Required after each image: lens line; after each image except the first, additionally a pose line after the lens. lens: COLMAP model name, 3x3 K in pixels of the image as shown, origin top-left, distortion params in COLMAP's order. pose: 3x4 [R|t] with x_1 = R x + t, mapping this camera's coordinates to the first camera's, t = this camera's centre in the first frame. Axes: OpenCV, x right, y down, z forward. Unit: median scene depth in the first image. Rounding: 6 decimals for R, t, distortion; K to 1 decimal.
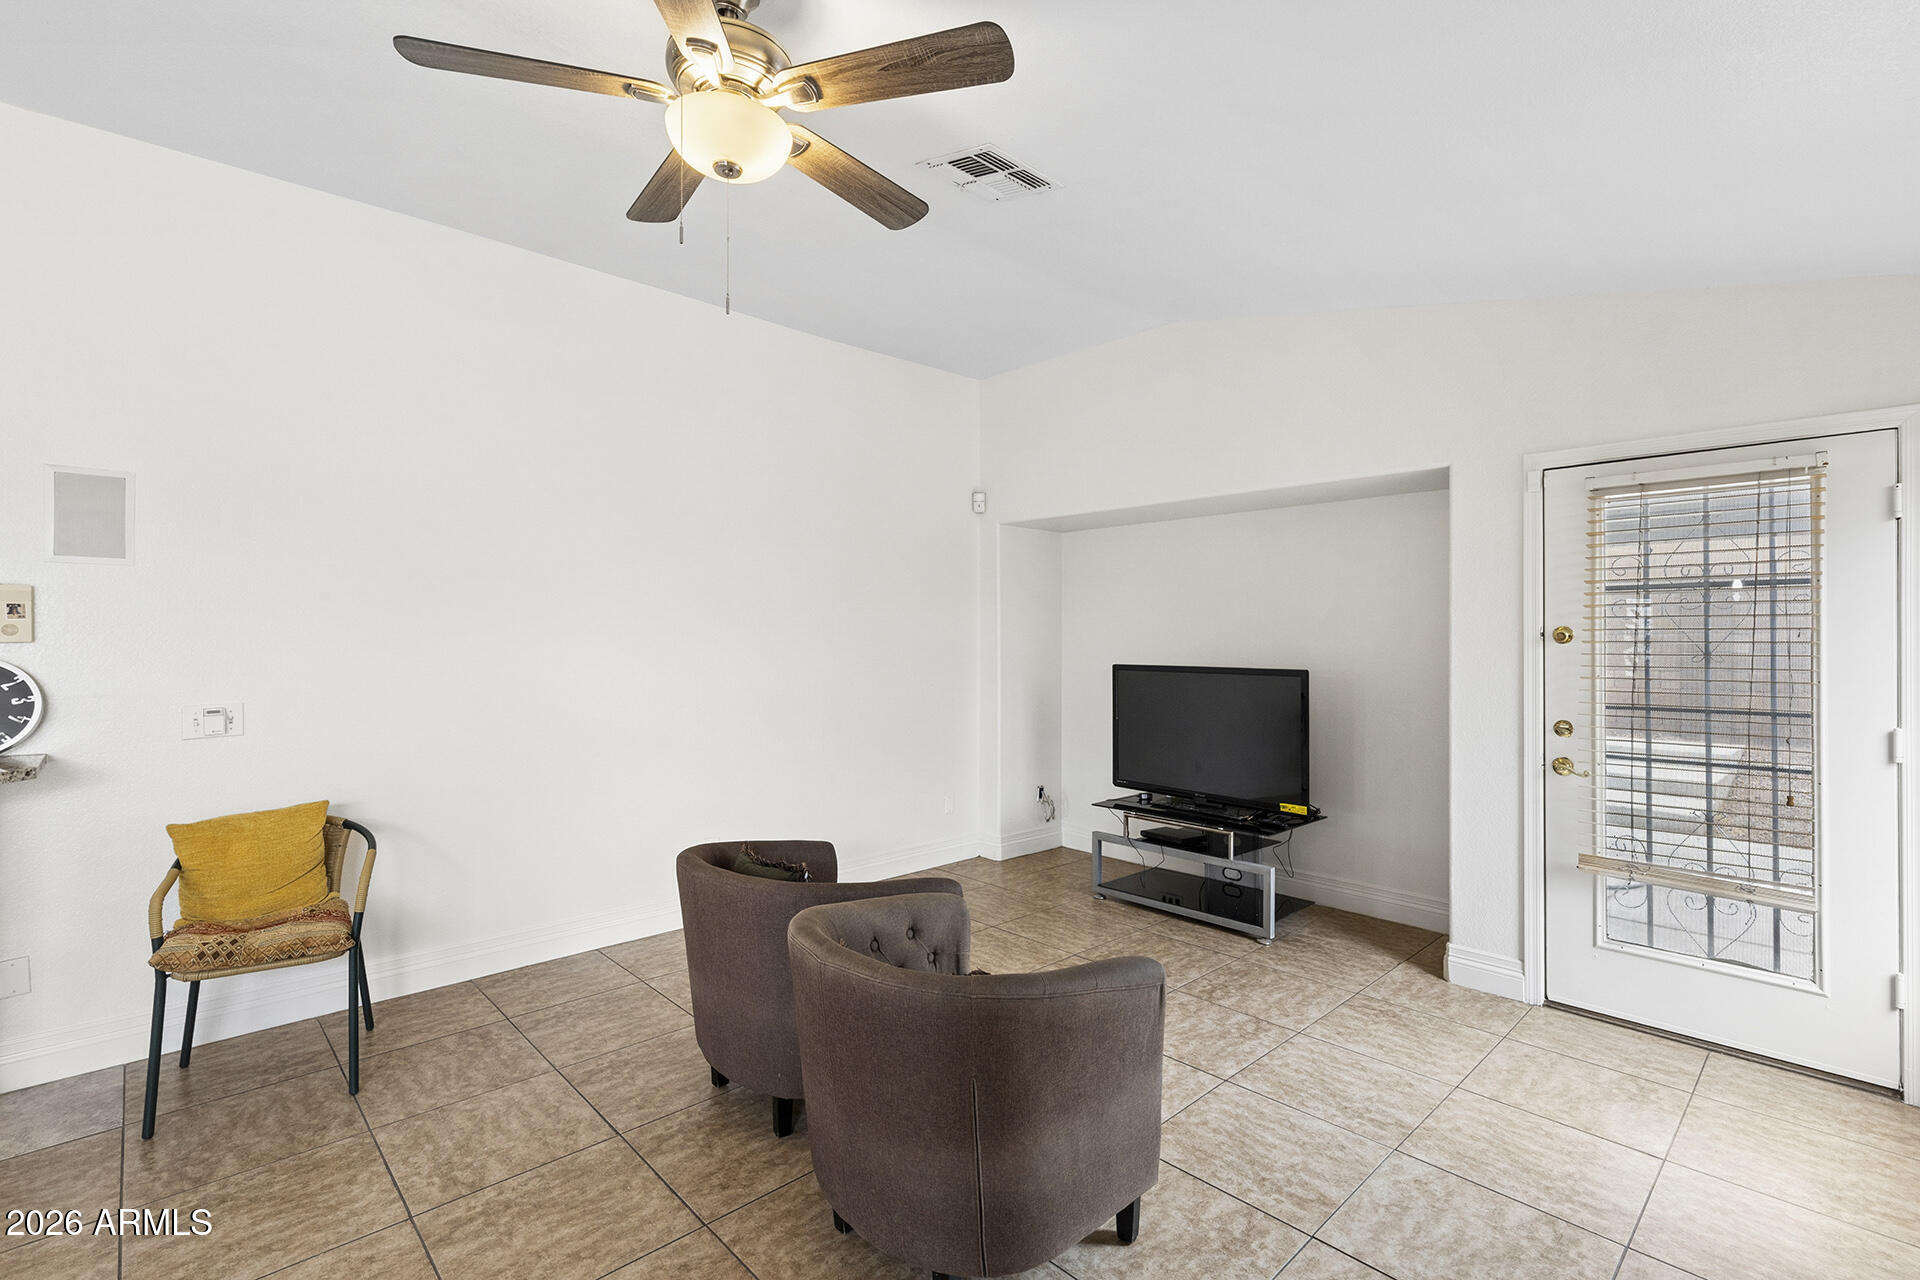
lens RADIAL K [[868.8, 0, 939.1], [0, 868.8, 632.7], [0, 0, 1]] dist [0.006217, -0.001513]
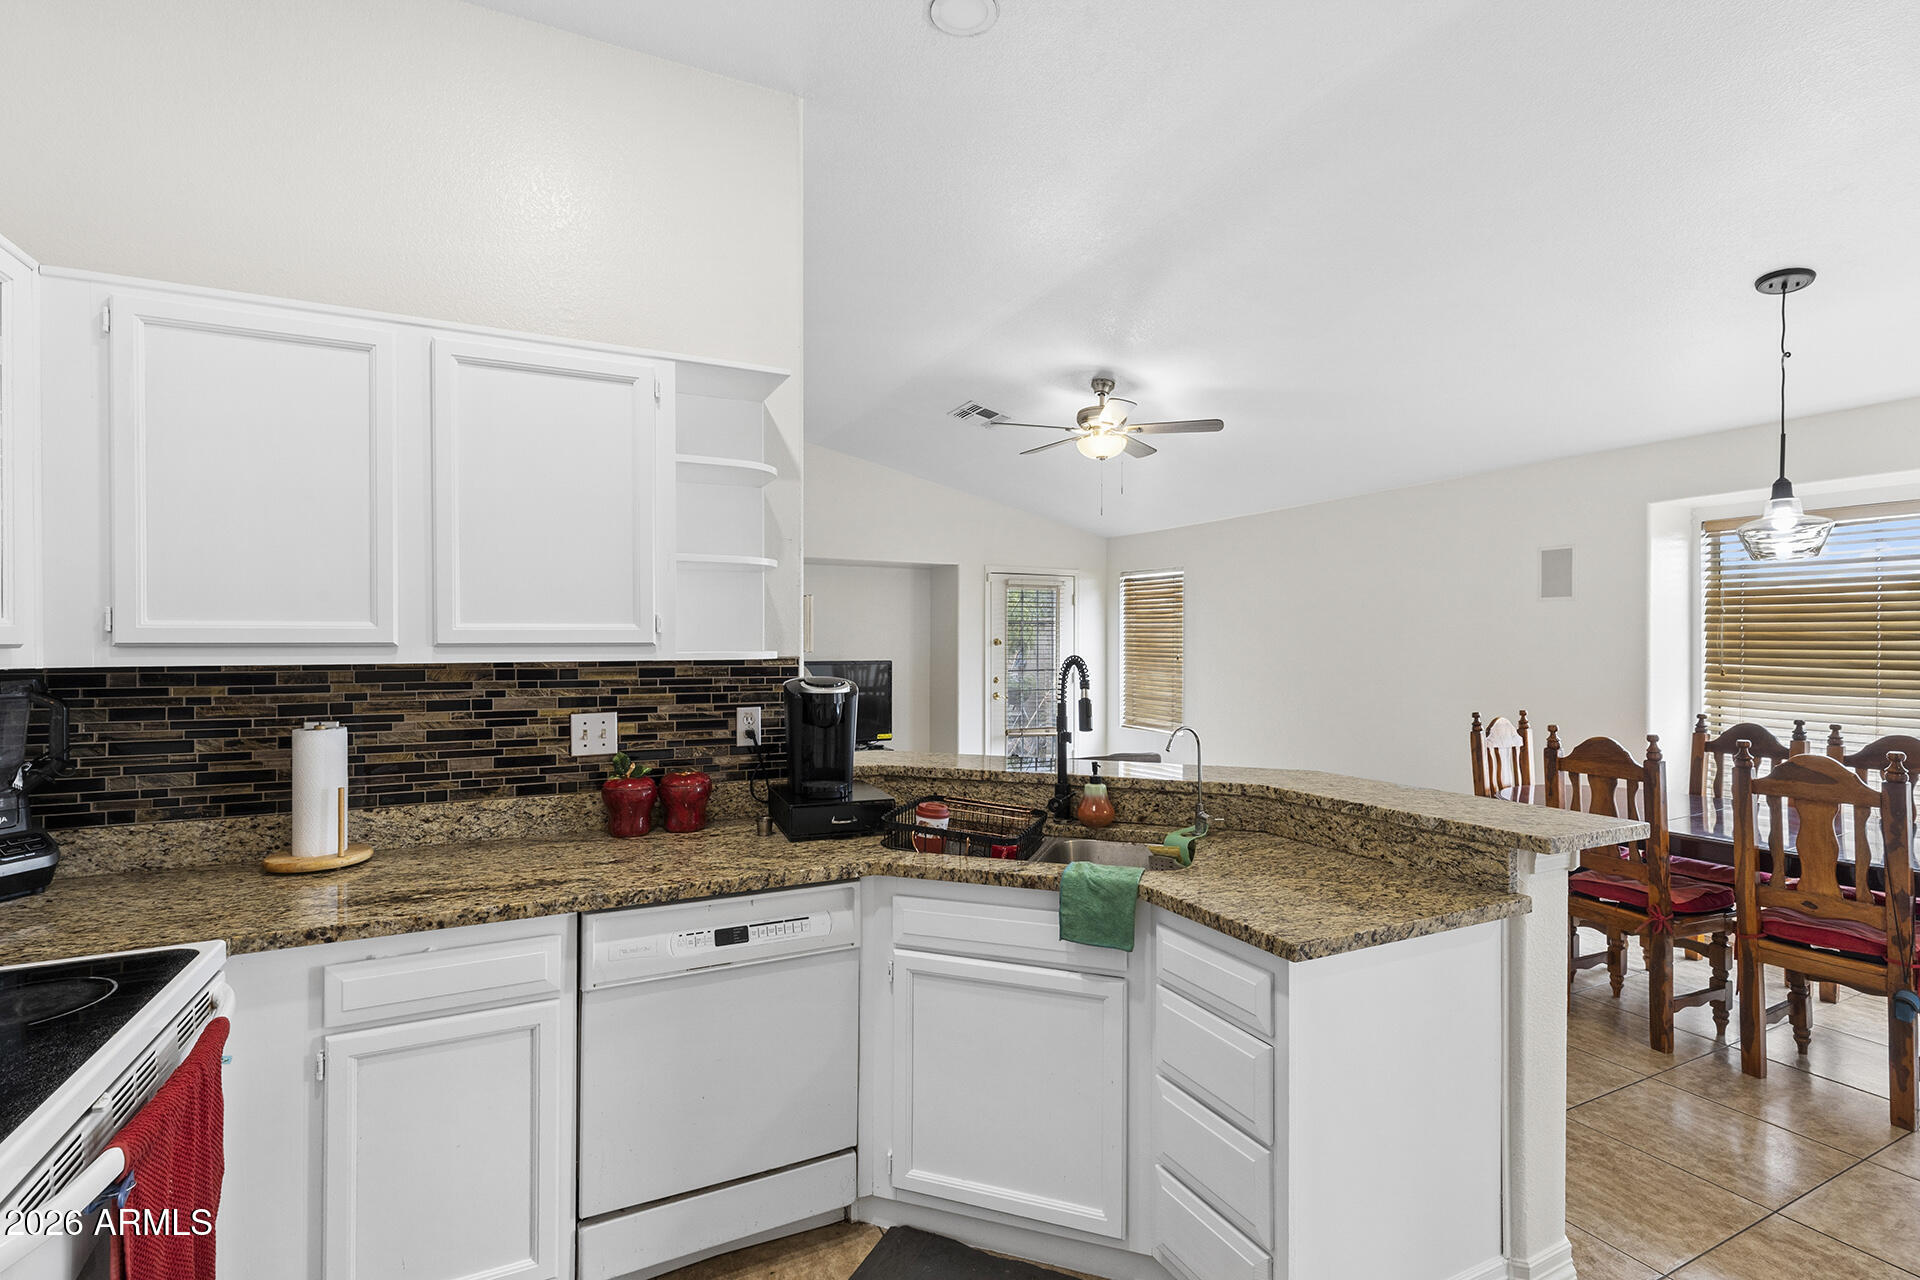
lens RADIAL K [[868.8, 0, 957.3], [0, 868.8, 632.0], [0, 0, 1]] dist [0.006217, -0.001513]
pose [[0.276622, 0.009984, 0.960927, -1.771385], [-0.004137, 0.999949, -0.009198, -0.002833], [-0.960970, -0.001431, 0.276650, 0.462424]]
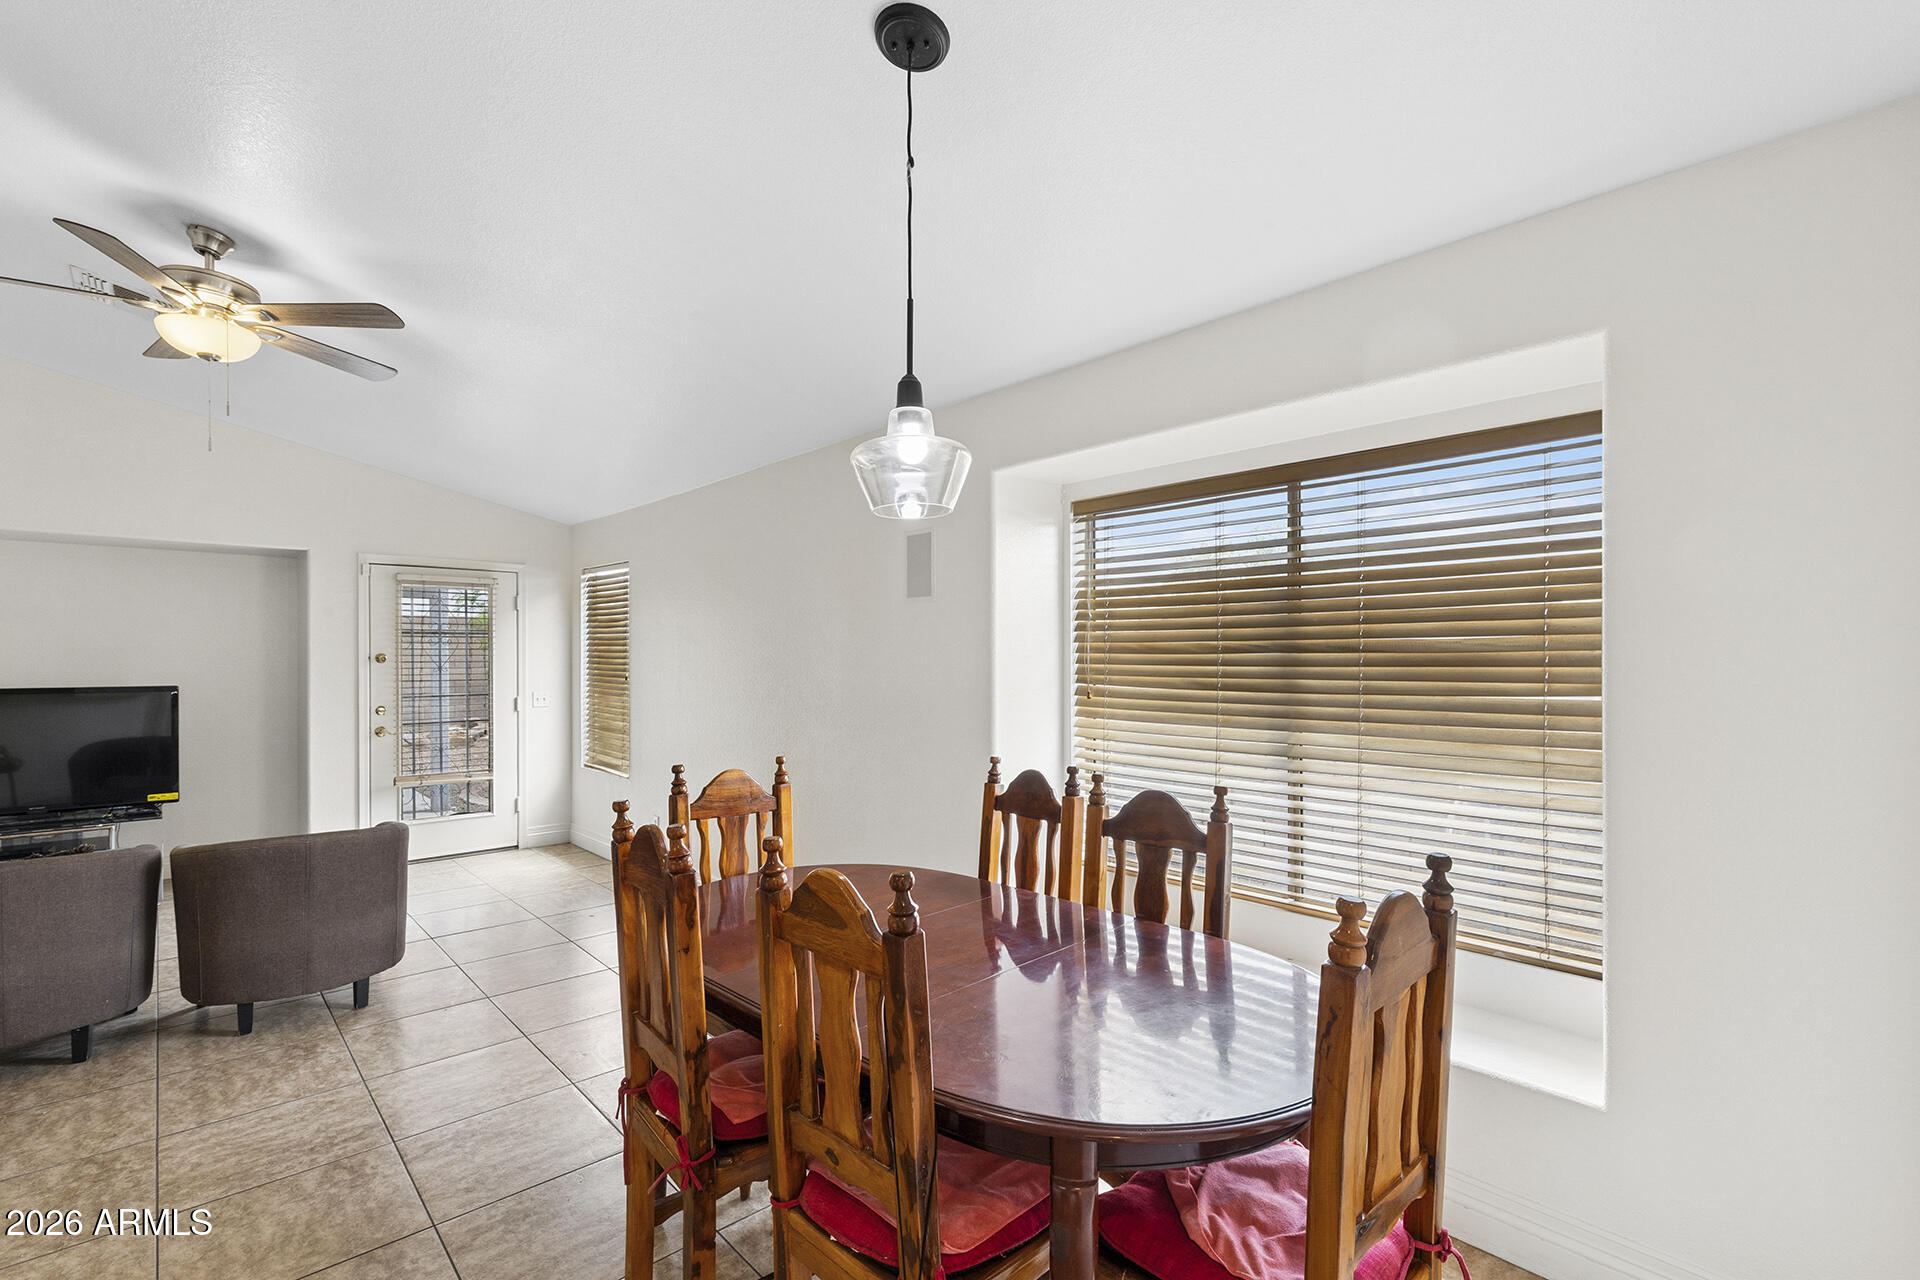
lens RADIAL K [[868.8, 0, 955.7], [0, 868.8, 655.9], [0, 0, 1]] dist [0.006217, -0.001513]
pose [[0.004225, 0.000932, 0.999991, -1.140631], [-0.002416, 0.999997, -0.000922, -0.003176], [-0.999988, -0.002412, 0.004227, -0.201431]]
